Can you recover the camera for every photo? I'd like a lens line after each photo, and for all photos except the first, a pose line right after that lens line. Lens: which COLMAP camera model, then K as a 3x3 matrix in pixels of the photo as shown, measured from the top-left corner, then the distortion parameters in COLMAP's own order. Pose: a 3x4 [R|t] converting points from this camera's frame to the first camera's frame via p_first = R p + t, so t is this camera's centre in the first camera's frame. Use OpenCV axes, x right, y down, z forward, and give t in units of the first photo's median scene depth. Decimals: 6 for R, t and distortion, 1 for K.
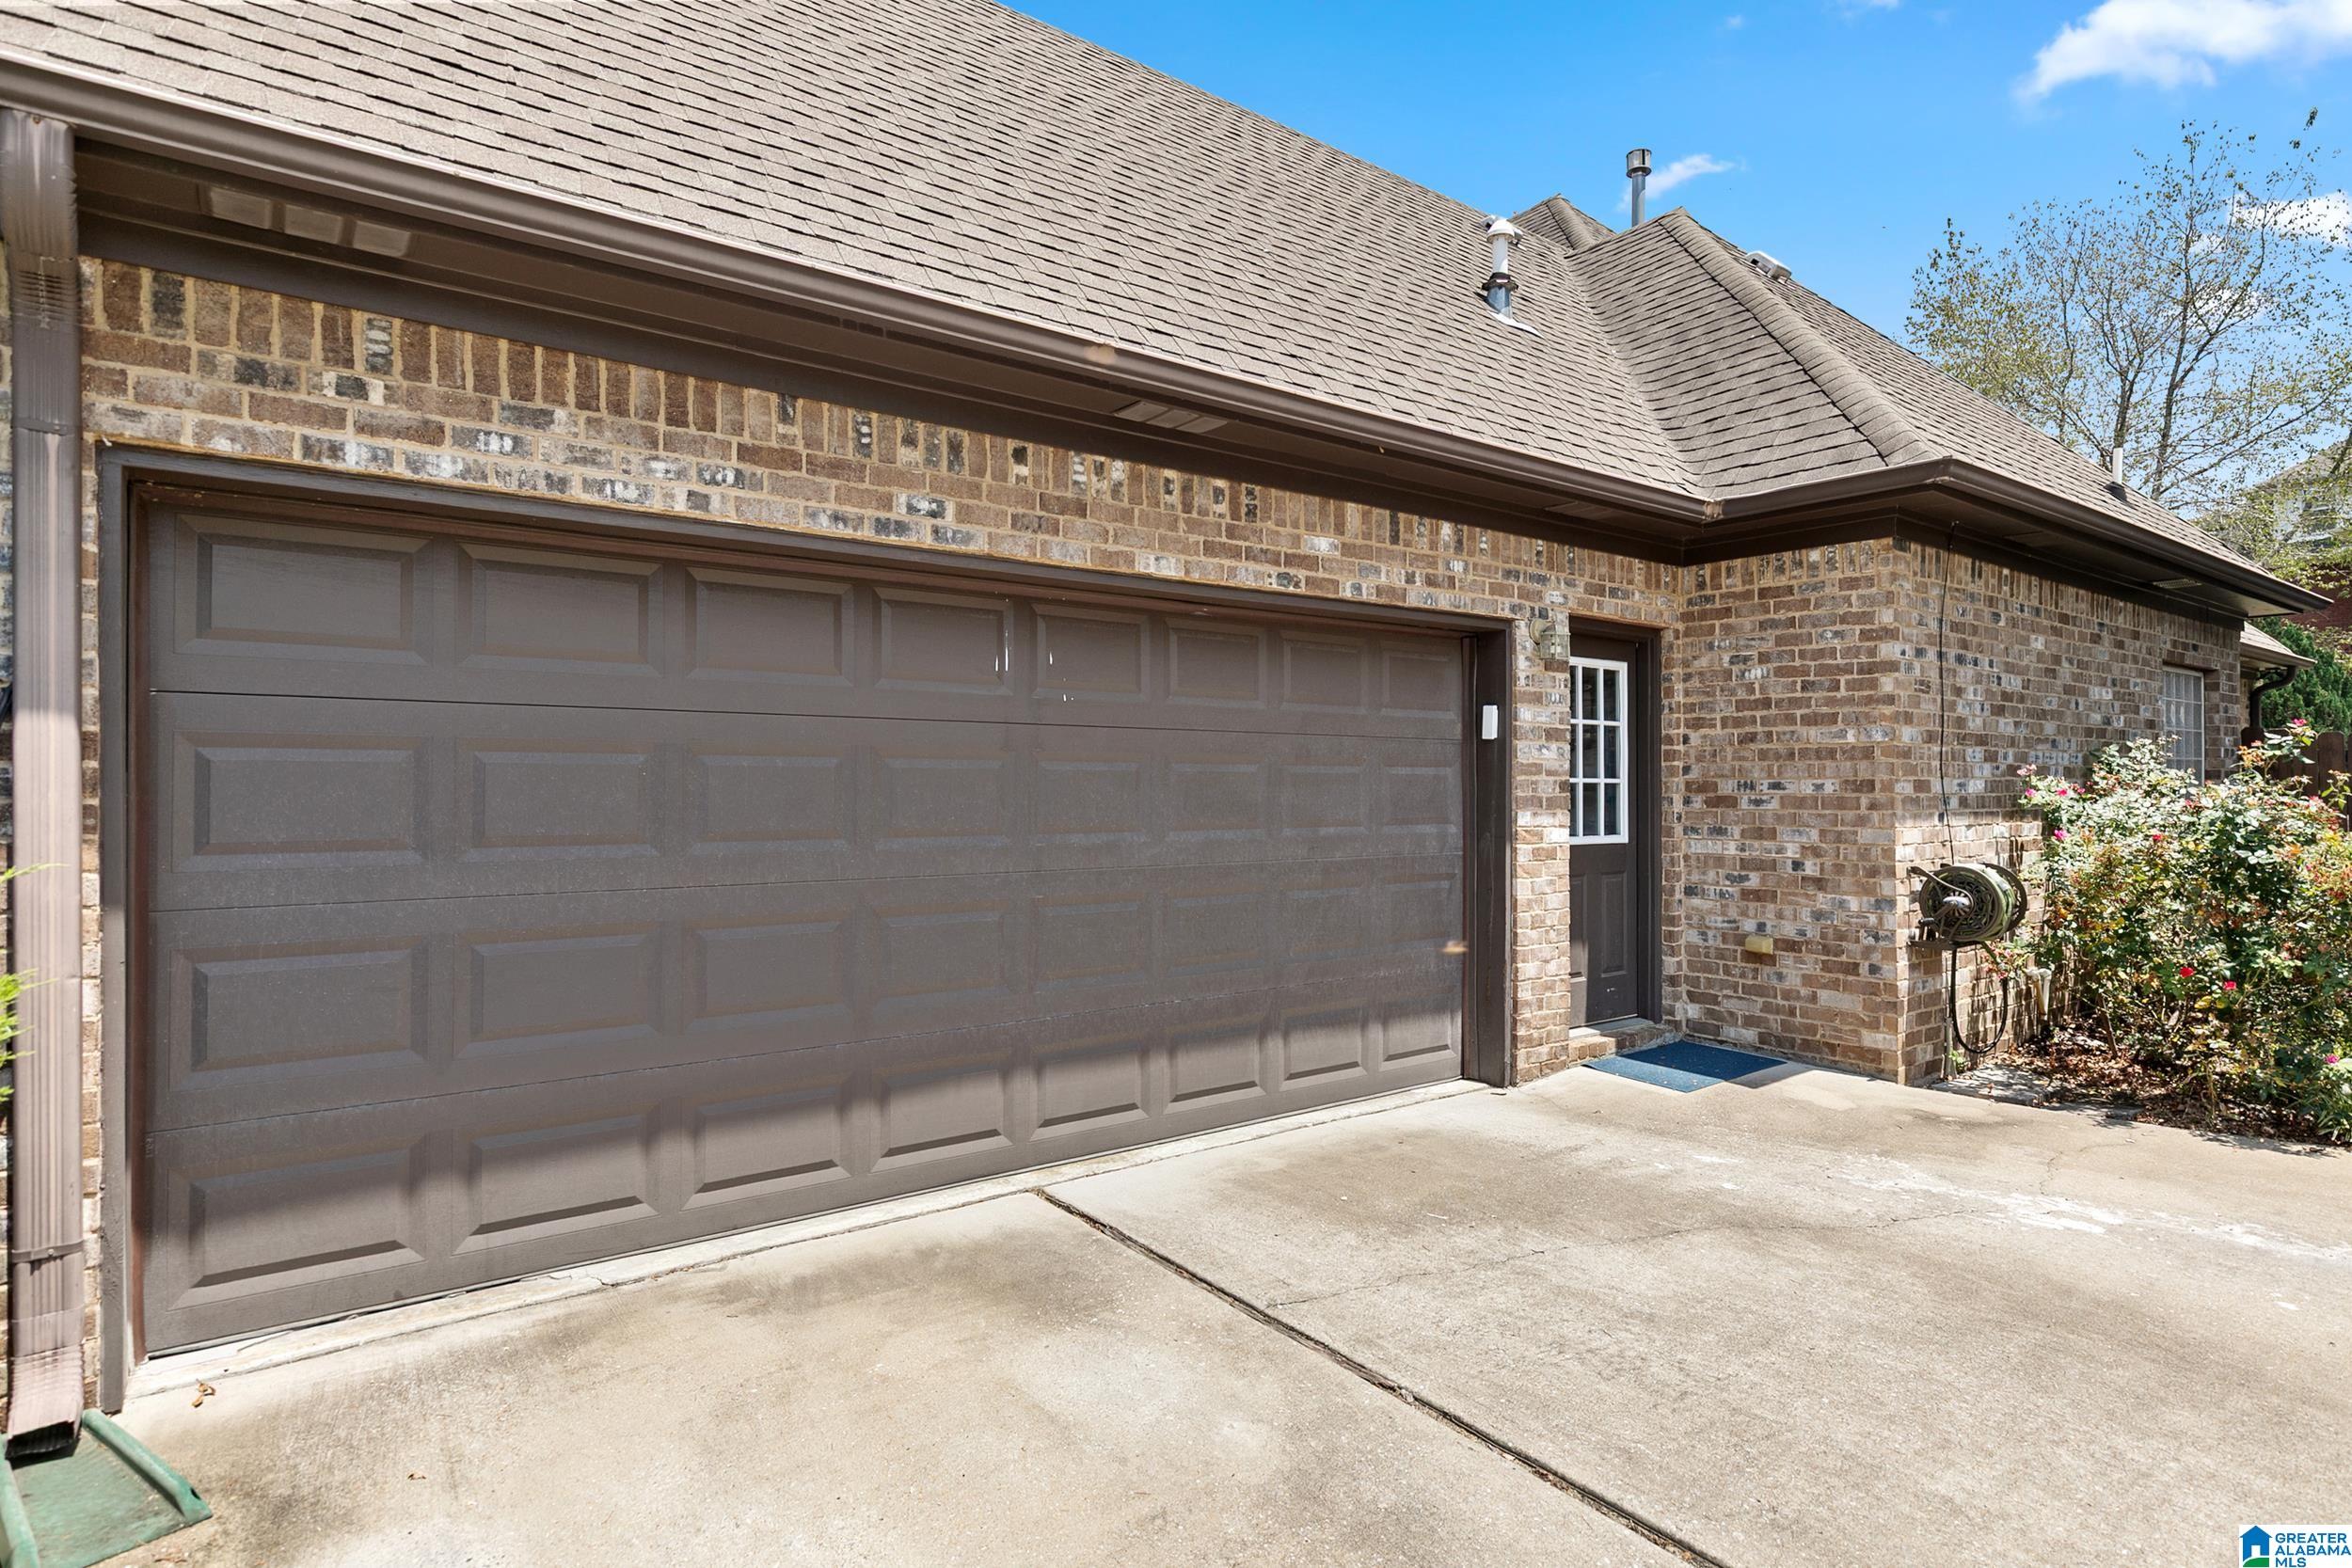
lens RADIAL K [[1231.9, 0, 1193.9], [0, 1231.9, 756.5], [0, 0, 1]] dist [0.000065, -0.000314]
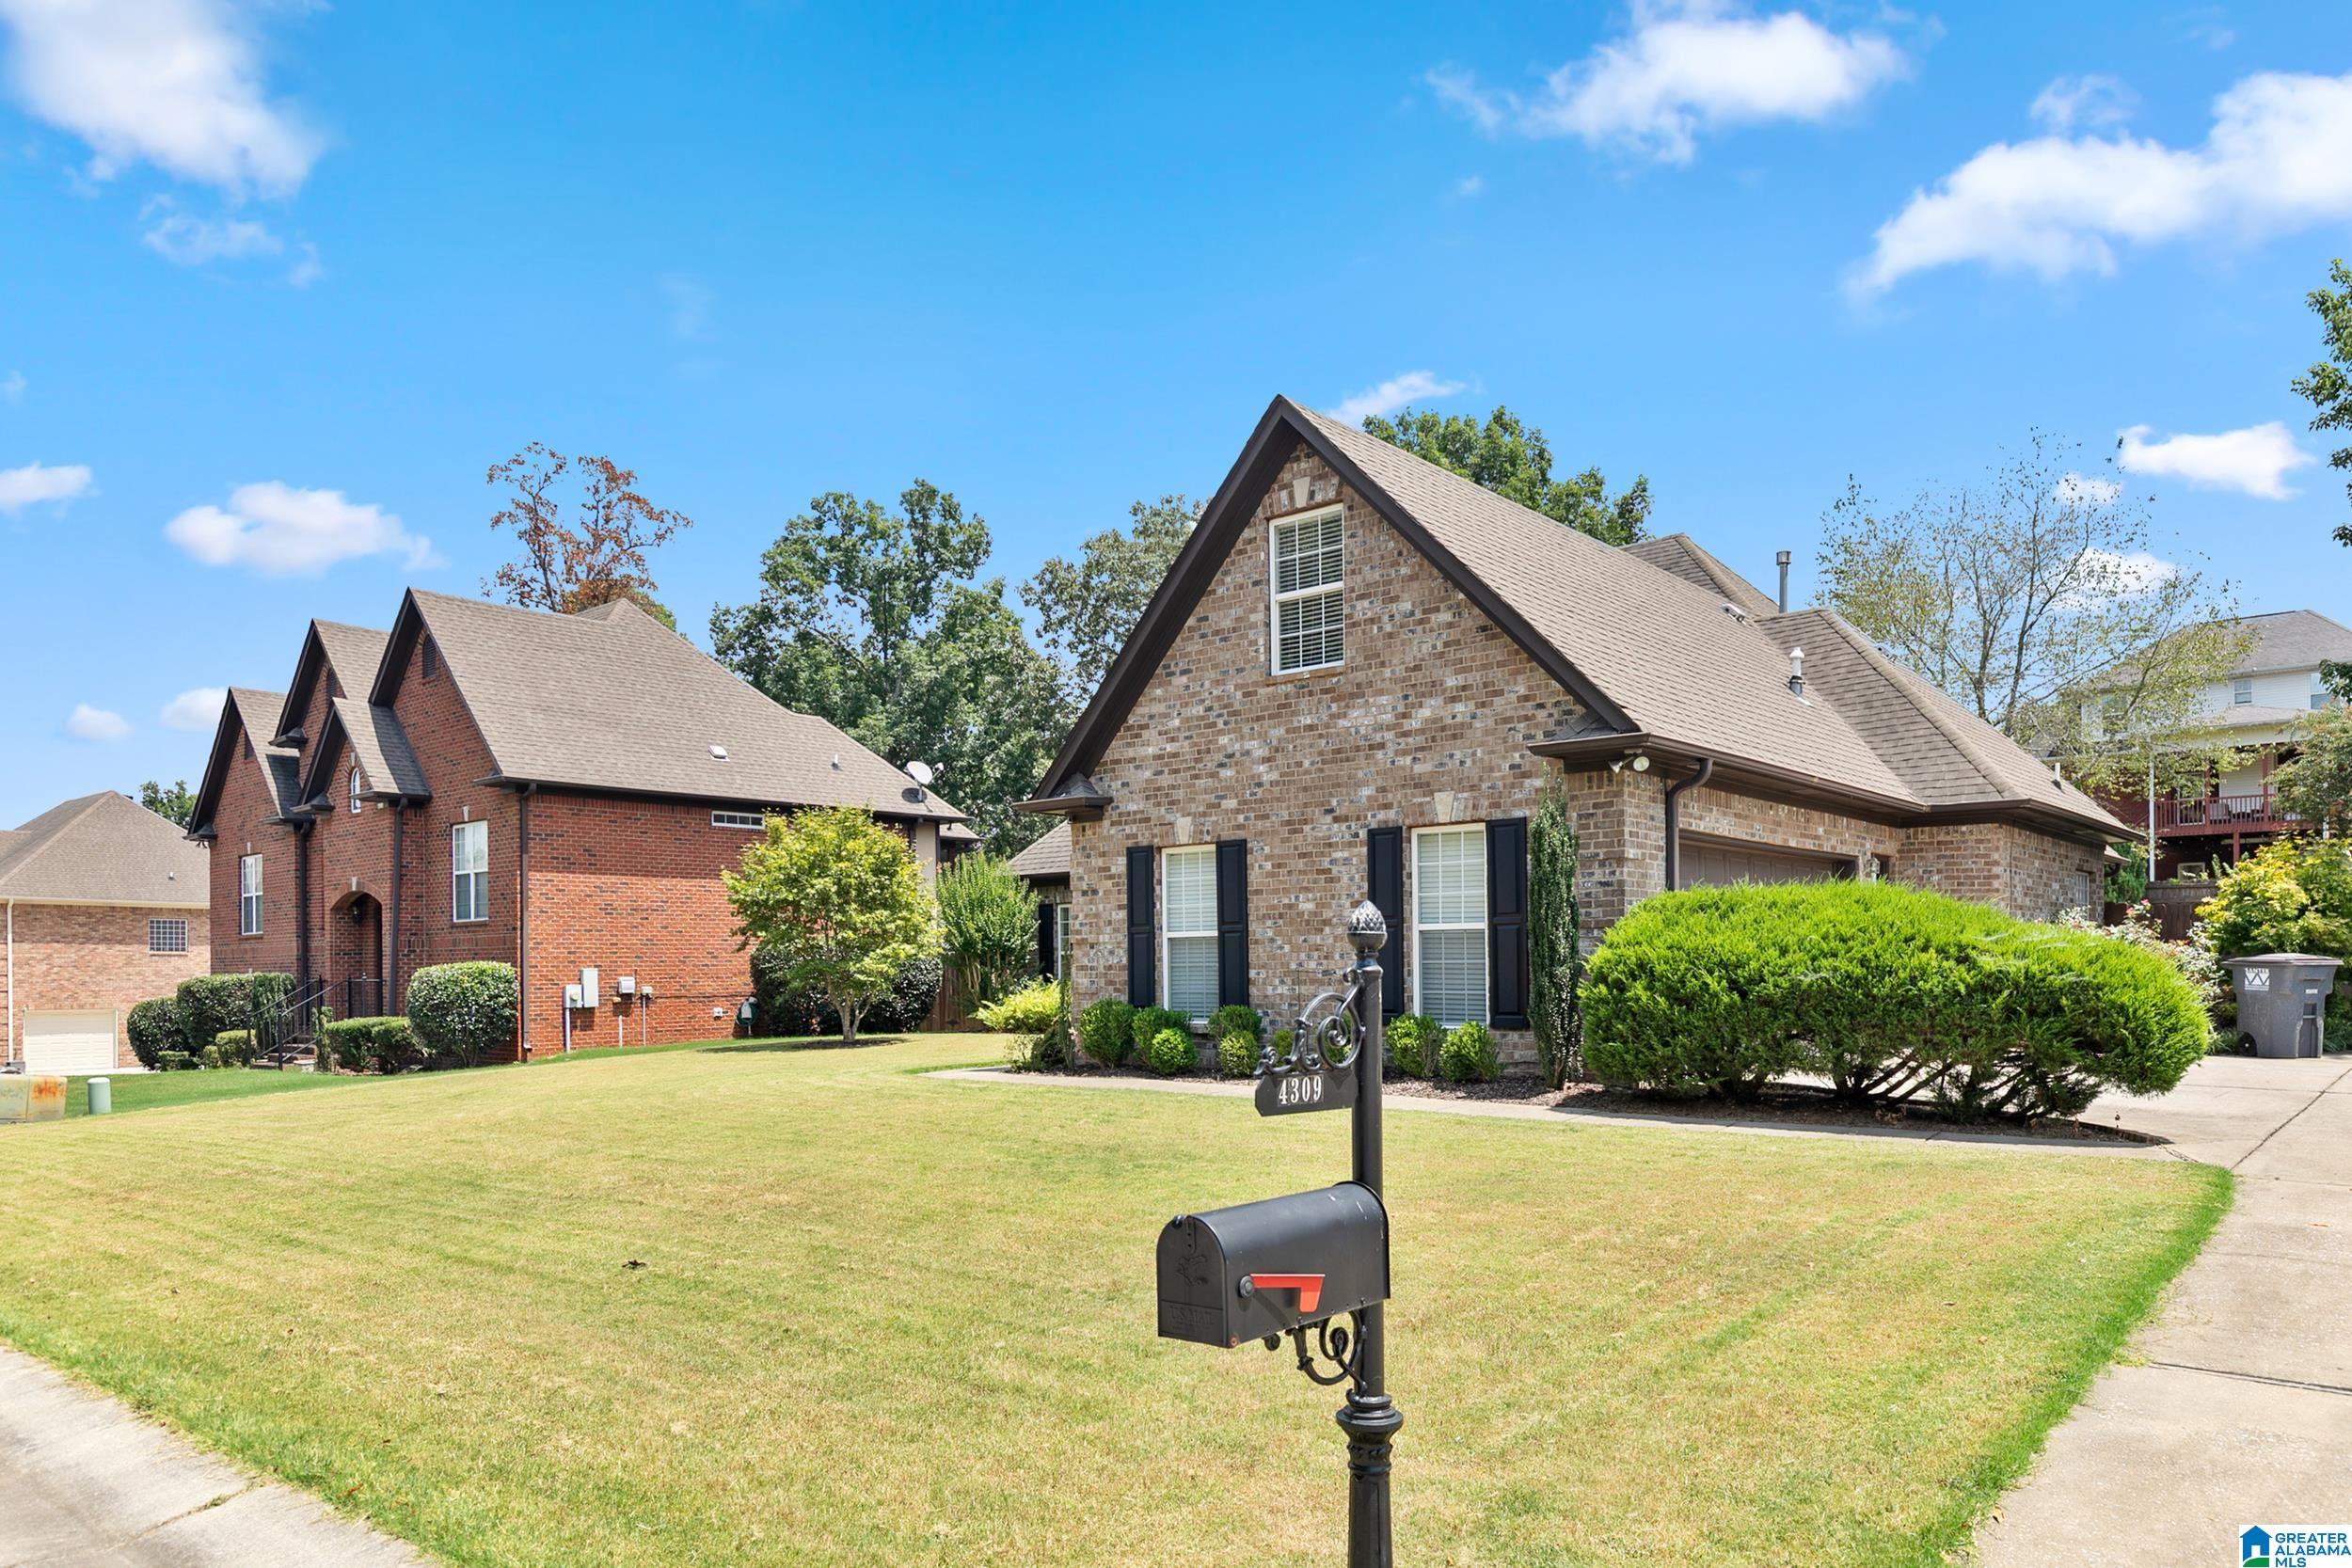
lens RADIAL K [[1500.0, 0, 1173.5], [0, 1500.0, 964.9], [0, 0, 1]] dist [-0.000098, -0.002112]
pose [[0.981994, -0.004704, 0.188855, -1.569179], [0.000657, 0.999769, 0.021485, 0.035052], [-0.188913, -0.020974, 0.981770, -1.578059]]
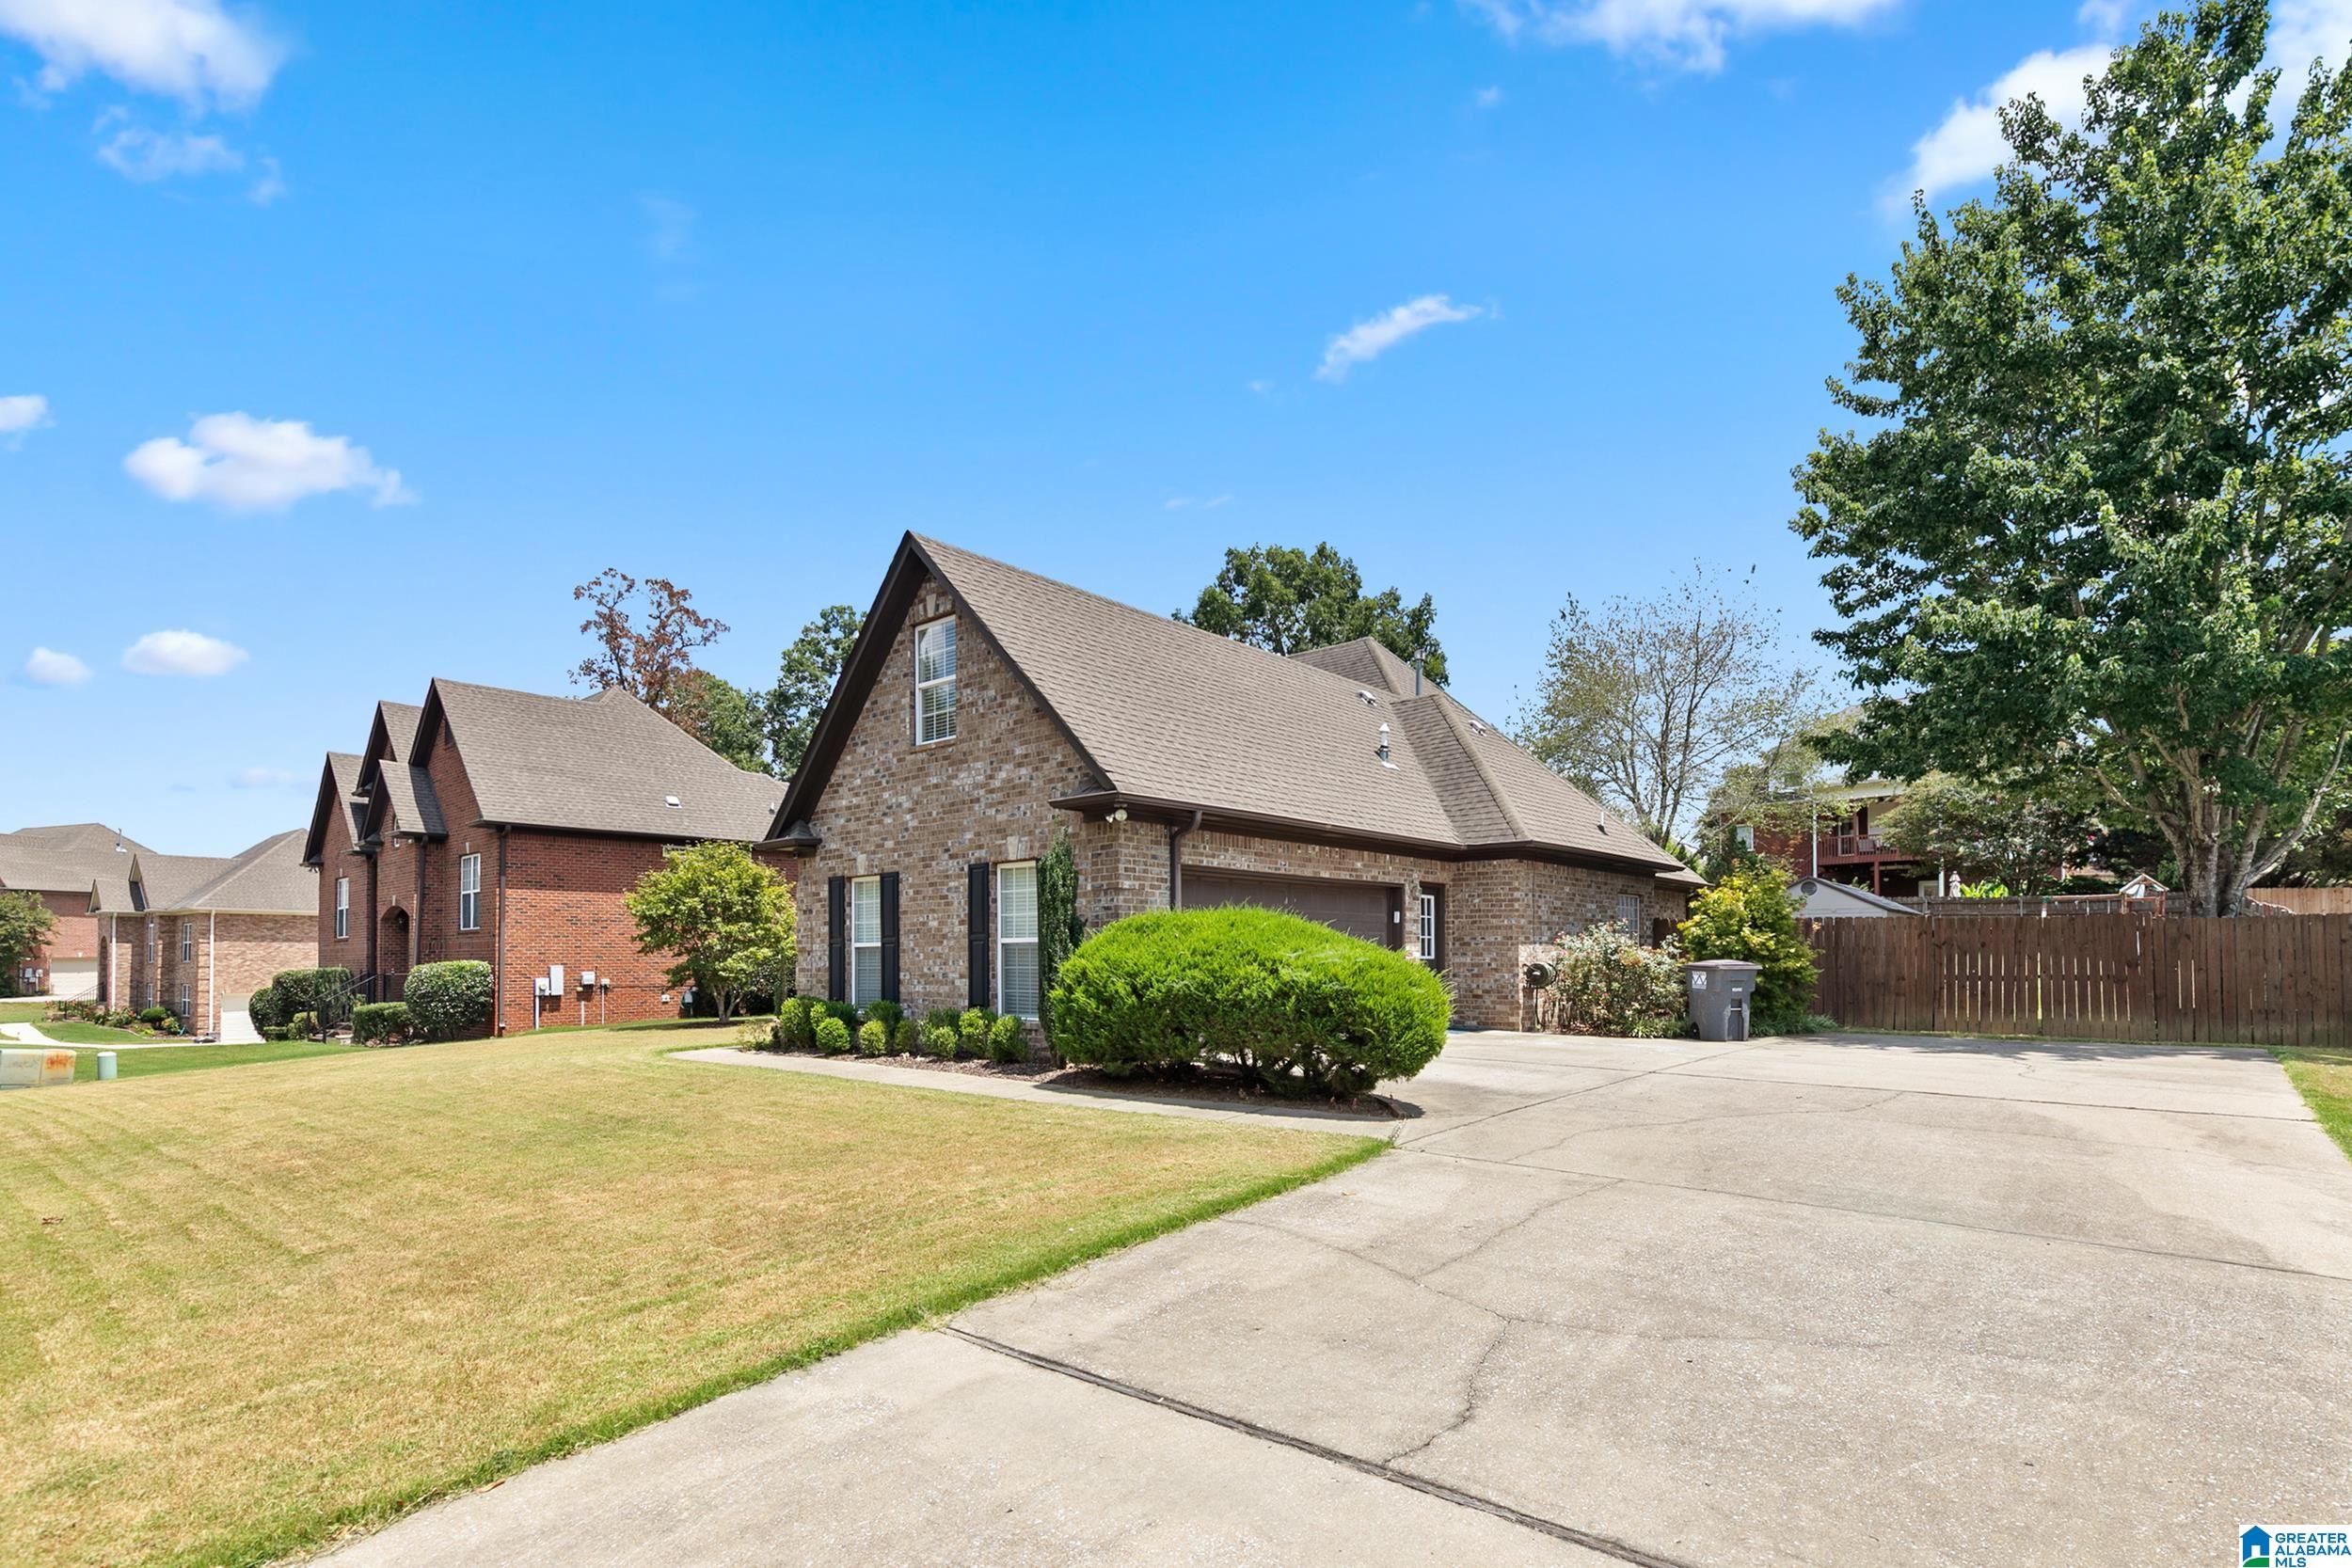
lens RADIAL K [[1116.7, 0, 1173.9], [0, 1116.7, 937.1], [0, 0, 1]] dist [0.003840, 0.000334]
pose [[0.981824, -0.000891, 0.189789, -0.832833], [0.000152, 0.999992, 0.003910, 0.010886], [-0.189791, -0.003811, 0.981817, -1.626052]]
